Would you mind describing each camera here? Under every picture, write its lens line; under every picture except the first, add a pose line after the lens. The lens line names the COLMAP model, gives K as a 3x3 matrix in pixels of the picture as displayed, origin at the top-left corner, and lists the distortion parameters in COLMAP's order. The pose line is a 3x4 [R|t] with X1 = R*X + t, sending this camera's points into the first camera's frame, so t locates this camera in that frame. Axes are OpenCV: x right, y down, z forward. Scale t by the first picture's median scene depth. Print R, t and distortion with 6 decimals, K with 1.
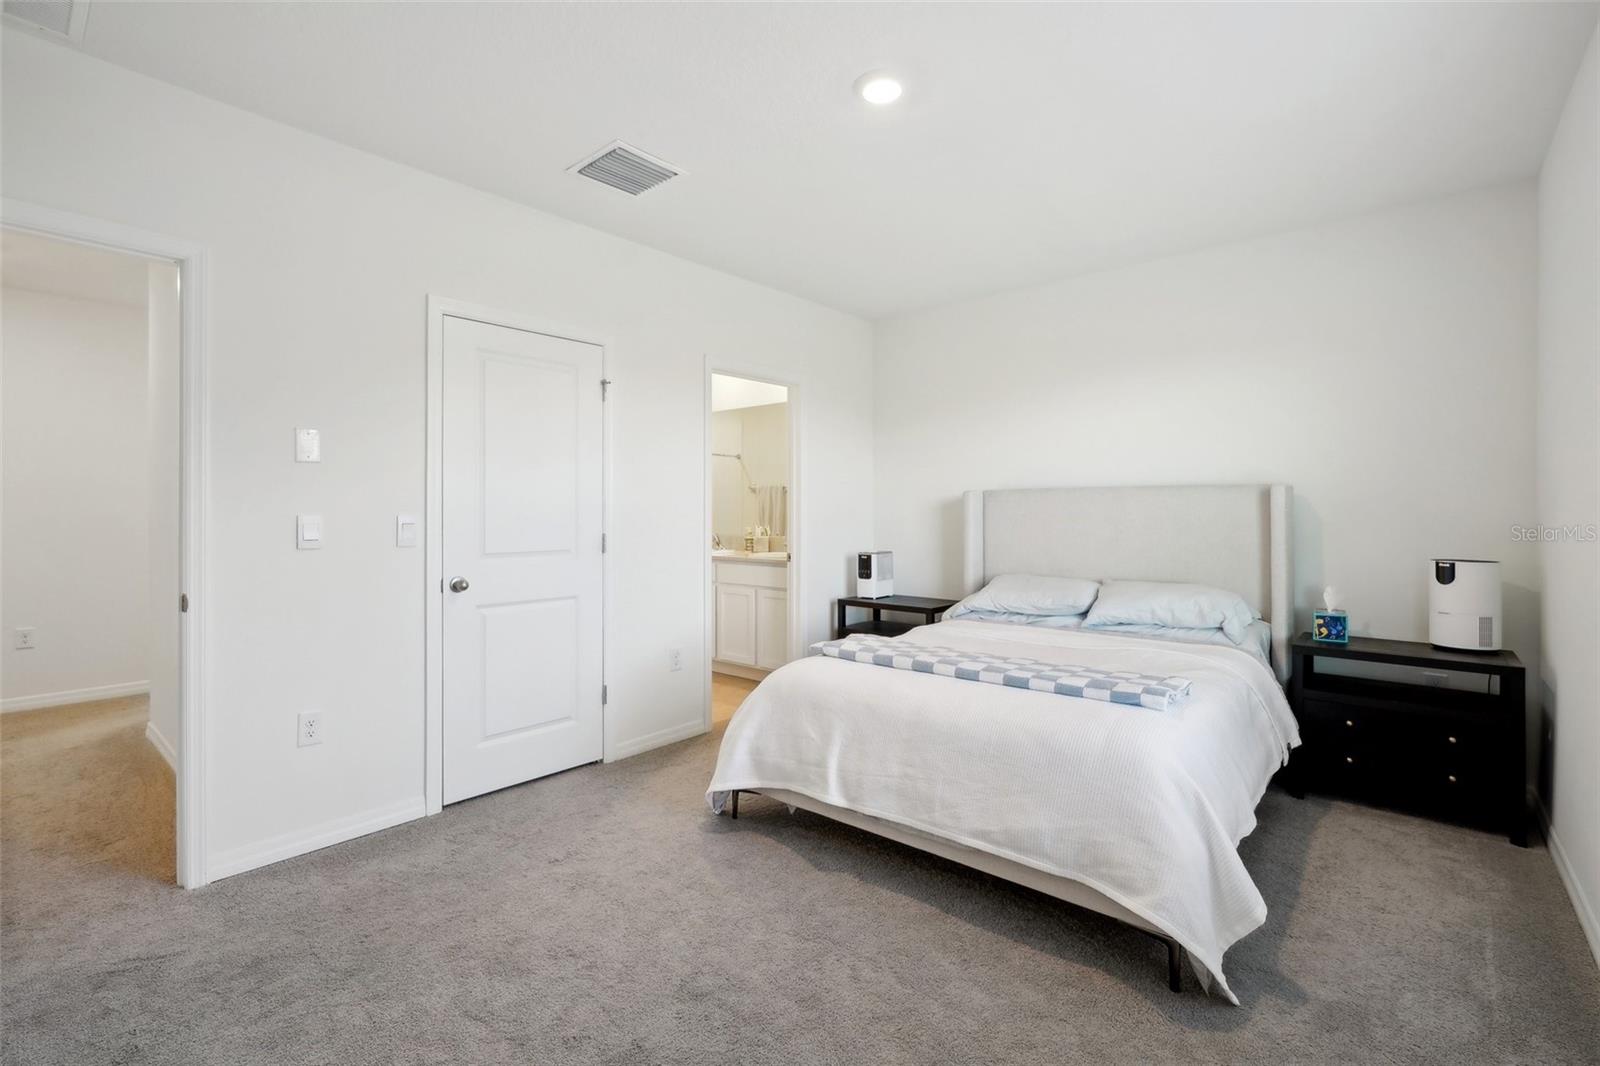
lens RADIAL K [[705.6, 0, 798.7], [0, 705.6, 526.0], [0, 0, 1]] dist [-0.003012, -0.000414]
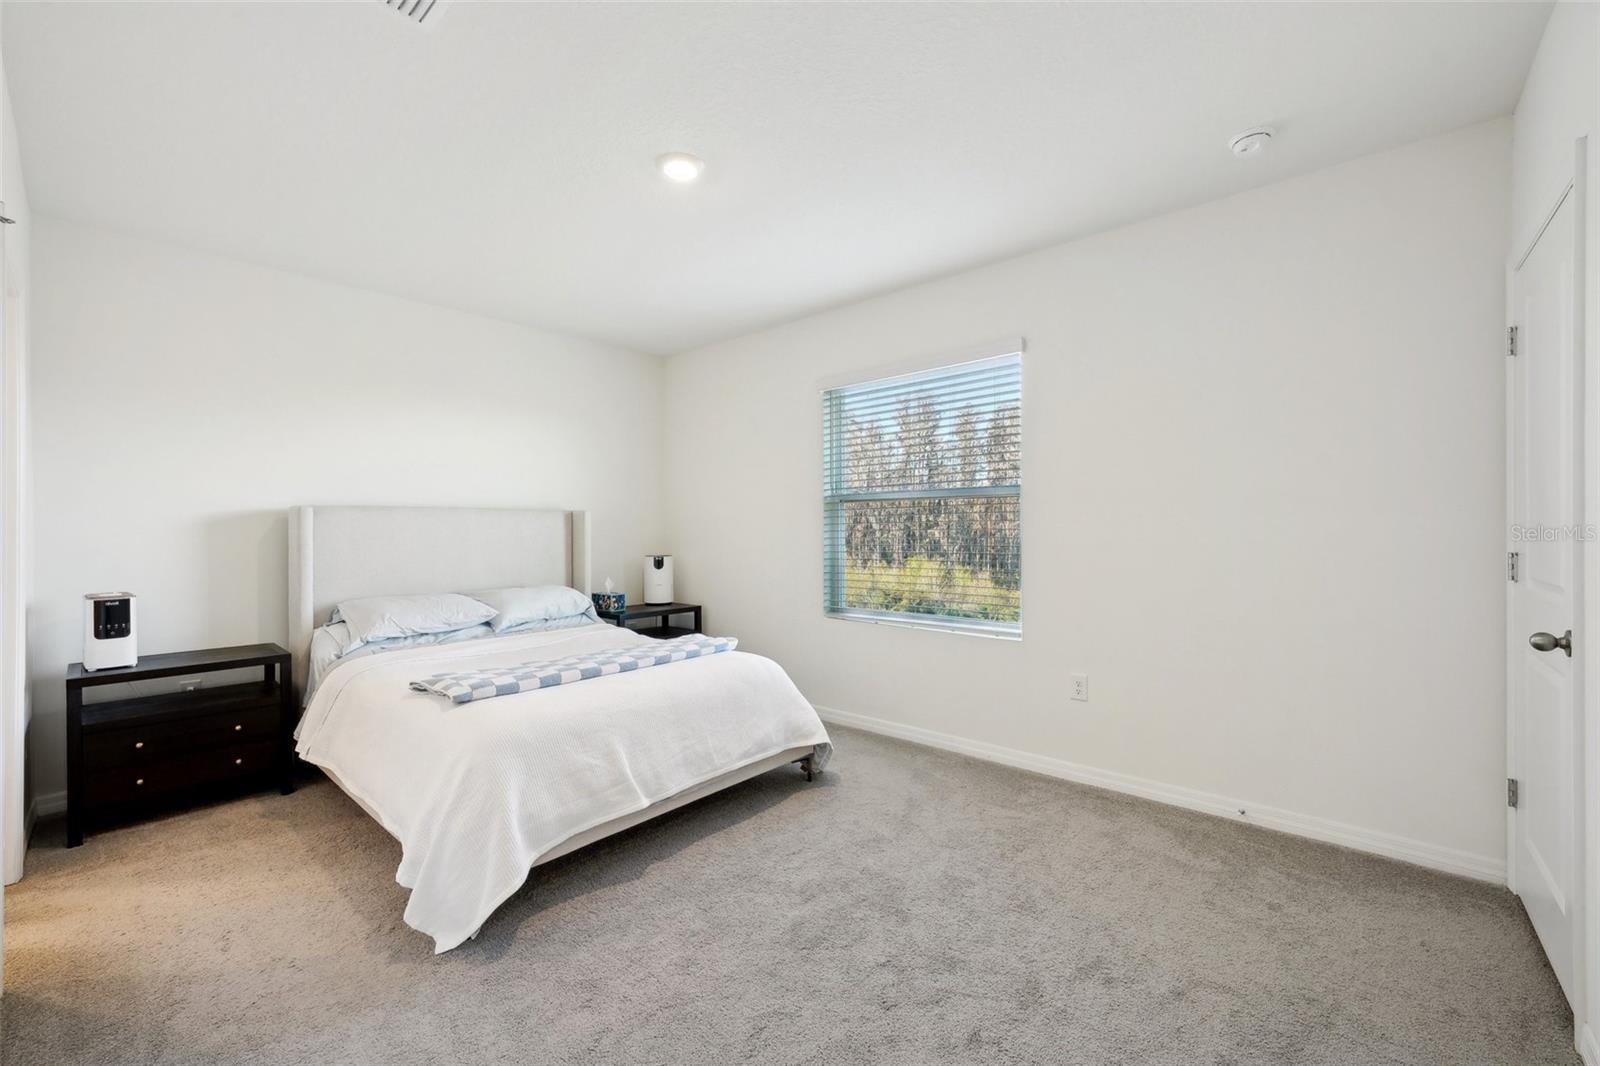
lens RADIAL K [[631.9, 0, 796.1], [0, 631.9, 532.9], [0, 0, 1]] dist [-0.017377, 0.000718]
pose [[0.033624, -0.006646, 0.999412, -0.701653], [0.022364, 0.999733, 0.005896, -0.013541], [-0.999184, 0.022153, 0.033763, 0.582271]]
